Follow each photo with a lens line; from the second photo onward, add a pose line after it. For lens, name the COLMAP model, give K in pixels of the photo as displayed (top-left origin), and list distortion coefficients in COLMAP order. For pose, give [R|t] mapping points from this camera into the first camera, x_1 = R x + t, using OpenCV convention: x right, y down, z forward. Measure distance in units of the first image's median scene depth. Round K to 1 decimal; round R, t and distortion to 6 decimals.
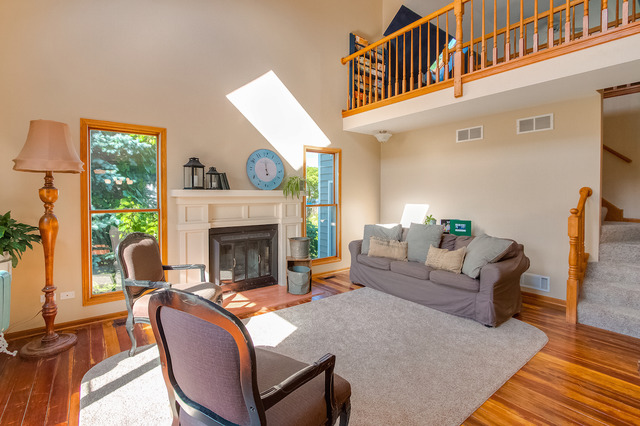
lens RADIAL K [[305.3, 0, 321.4], [0, 305.3, 193.5], [0, 0, 1]] dist [-0.012631, 0.000707]
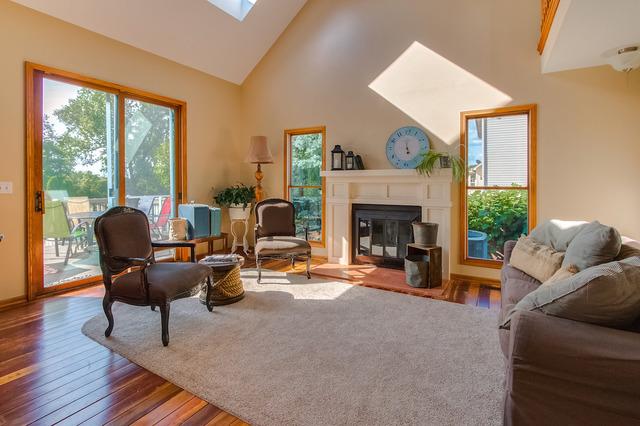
lens RADIAL K [[305.3, 0, 331.3], [0, 305.3, 184.0], [0, 0, 1]] dist [-0.012631, 0.000707]
pose [[0.393161, -0.003326, -0.919463, 0.646426], [-0.001842, 0.999989, -0.004405, 0.042598], [0.919468, 0.003426, 0.393151, 0.439588]]
